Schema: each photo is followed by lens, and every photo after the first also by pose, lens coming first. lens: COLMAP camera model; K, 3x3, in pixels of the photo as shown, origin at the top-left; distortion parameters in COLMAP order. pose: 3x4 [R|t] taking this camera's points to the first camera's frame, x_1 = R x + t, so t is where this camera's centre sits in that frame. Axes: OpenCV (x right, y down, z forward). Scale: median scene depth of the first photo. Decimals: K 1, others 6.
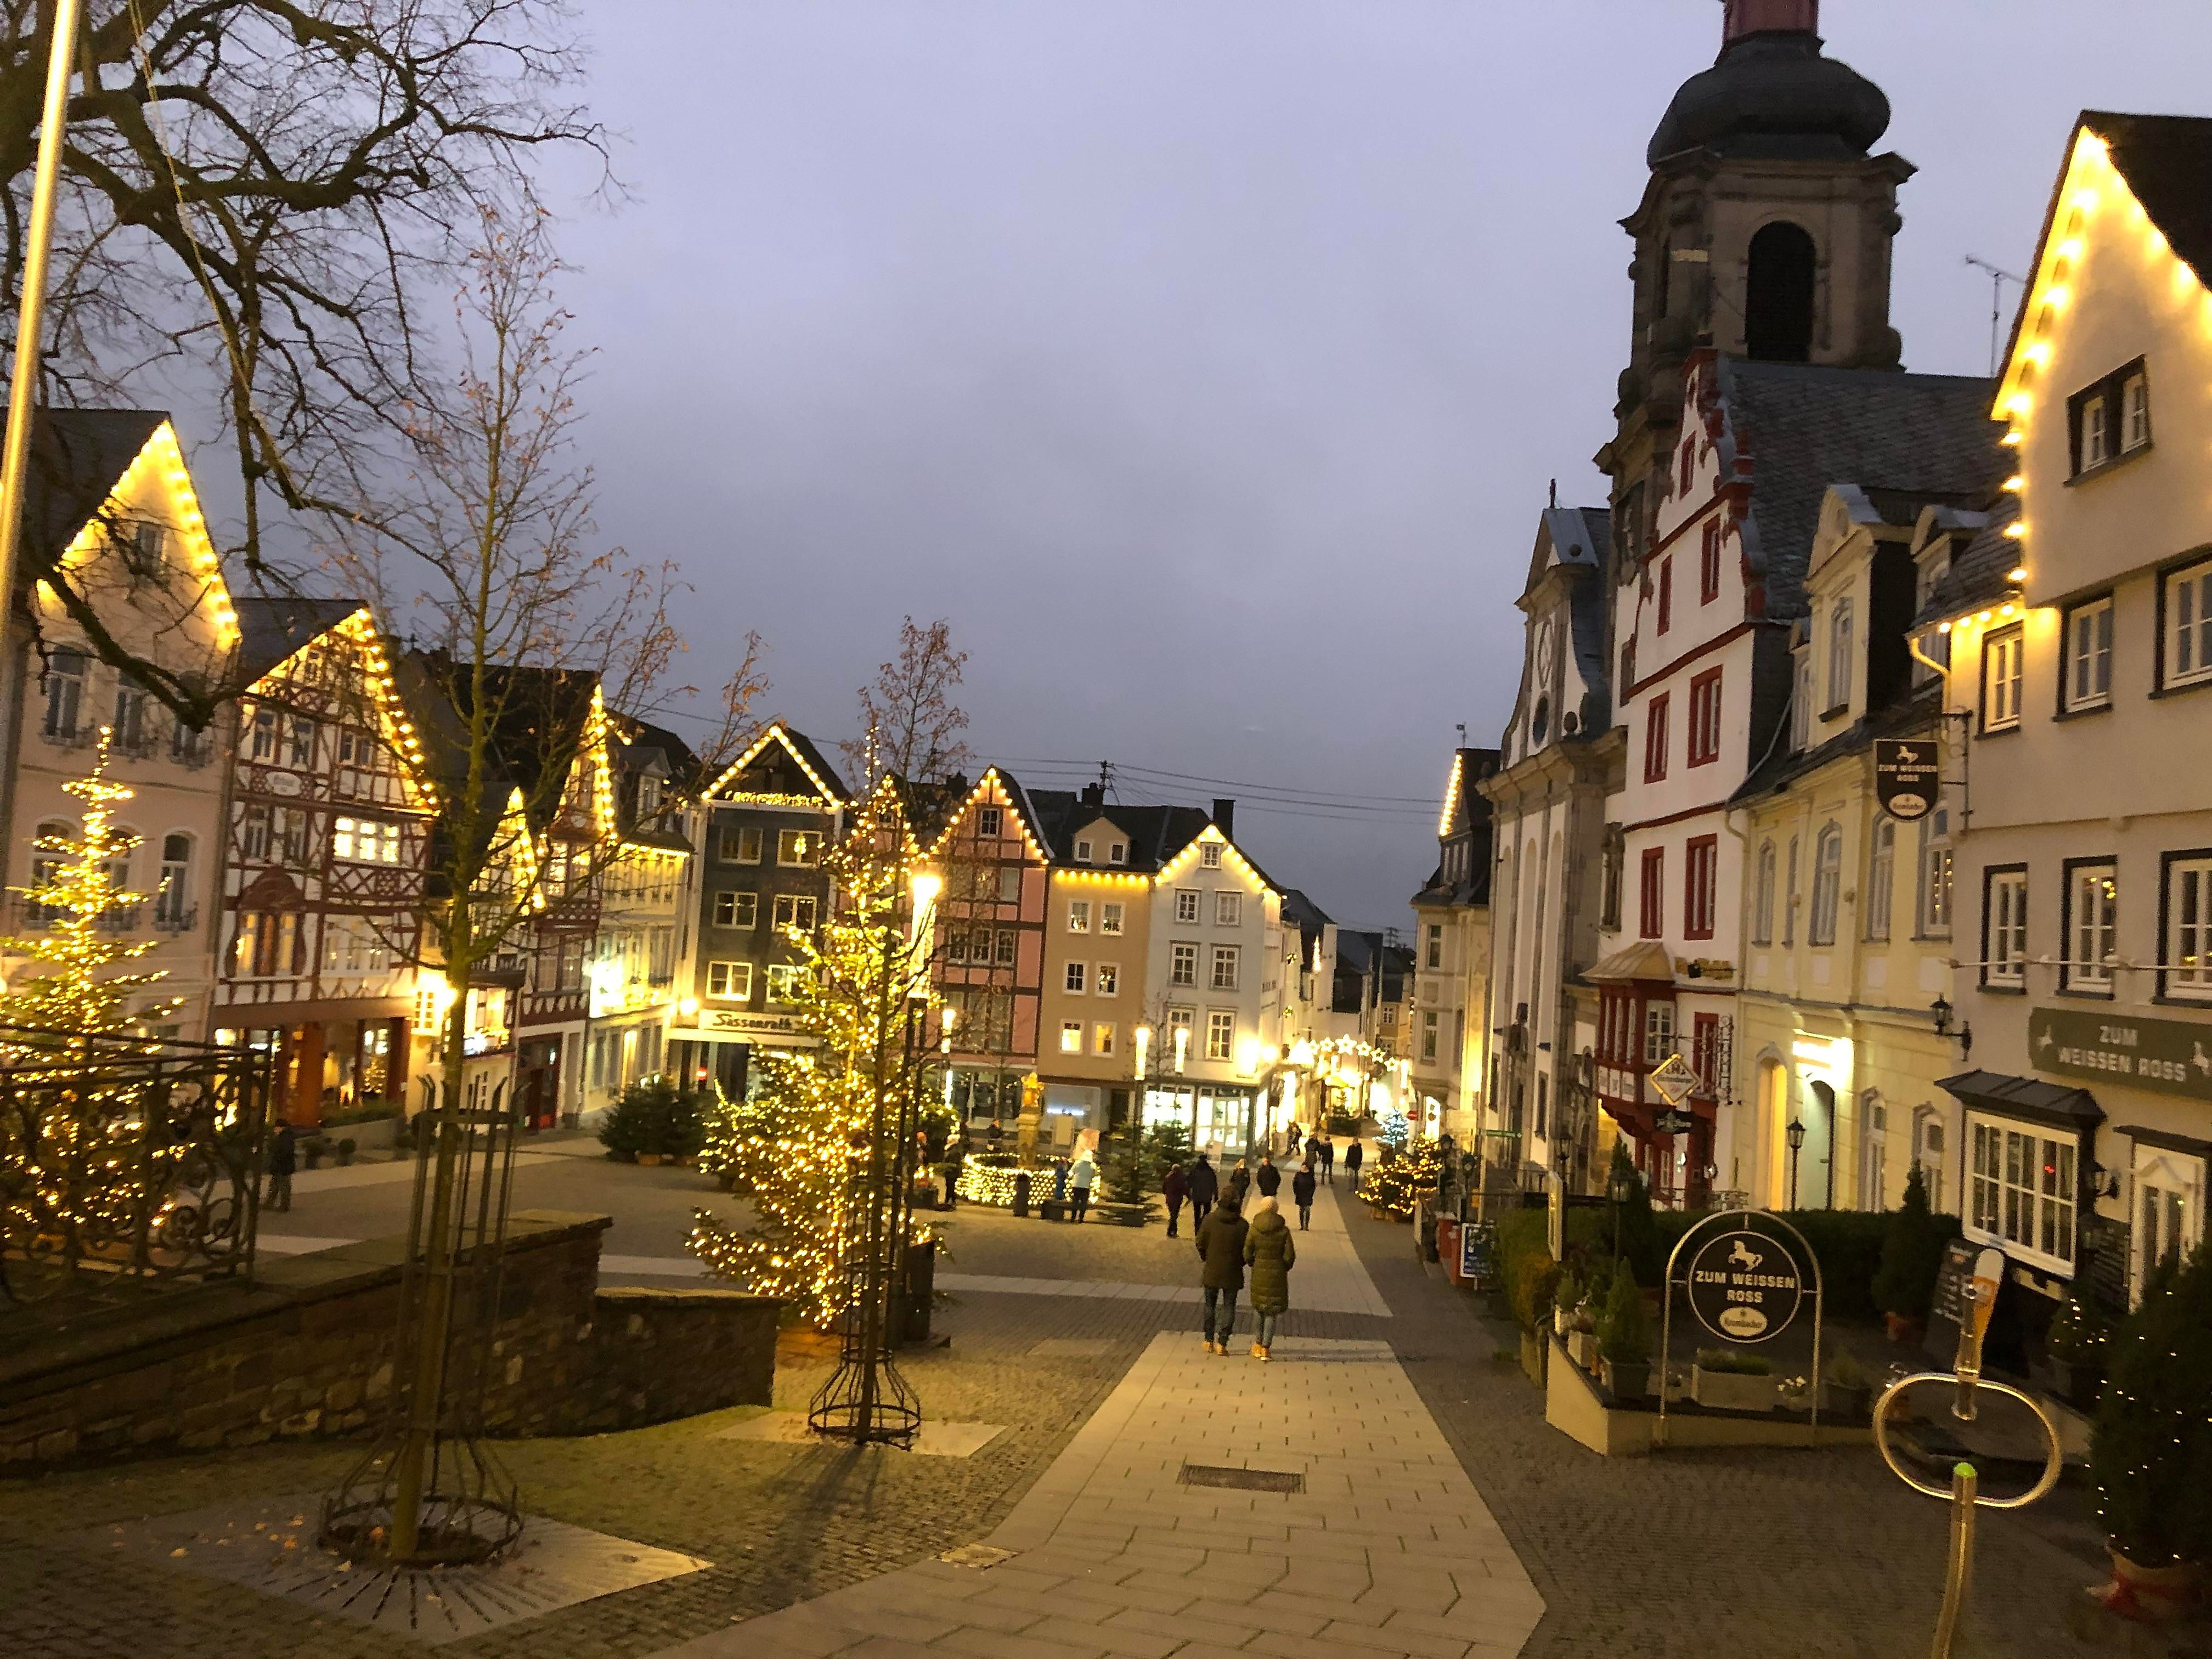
lens RADIAL K [[1818.0, 0, 1103.2], [0, 1818.0, 832.5], [0, 0, 1]] dist [0.133964, 0.005234]
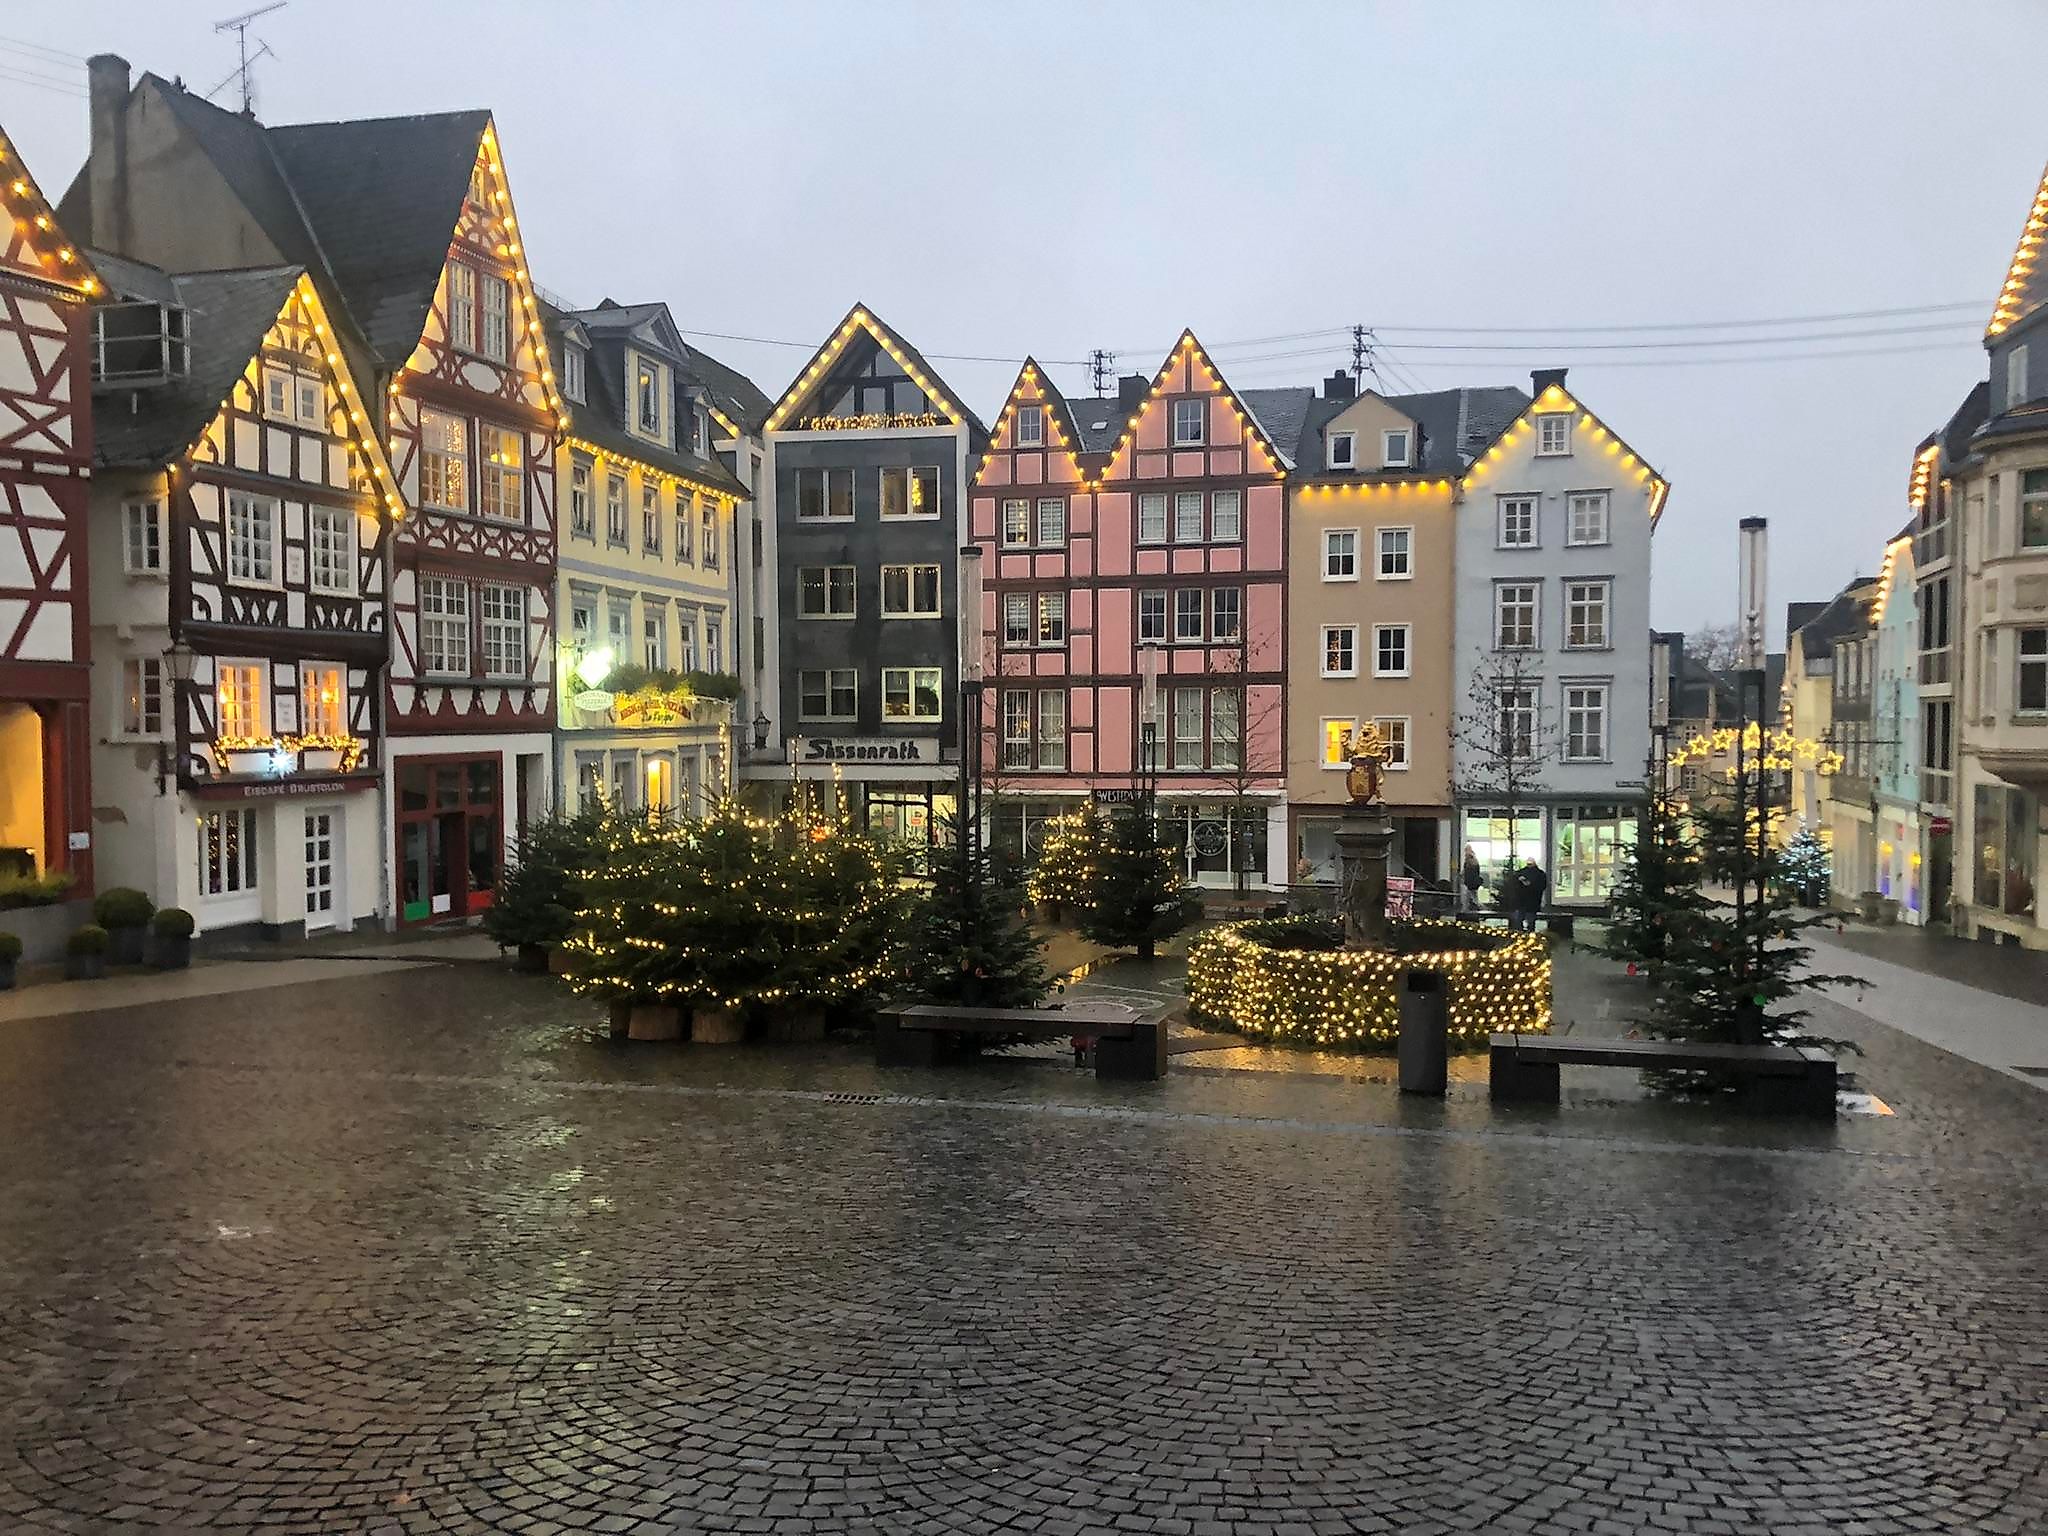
lens RADIAL K [[1683.2, 0, 1032.3], [0, 1683.2, 775.4], [0, 0, 1]] dist [0.133964, 0.005234]
pose [[0.986858, -0.062122, -0.149172, -0.036081], [0.074119, 0.994330, 0.076252, 0.070046], [0.143590, -0.086307, 0.985867, 0.391015]]
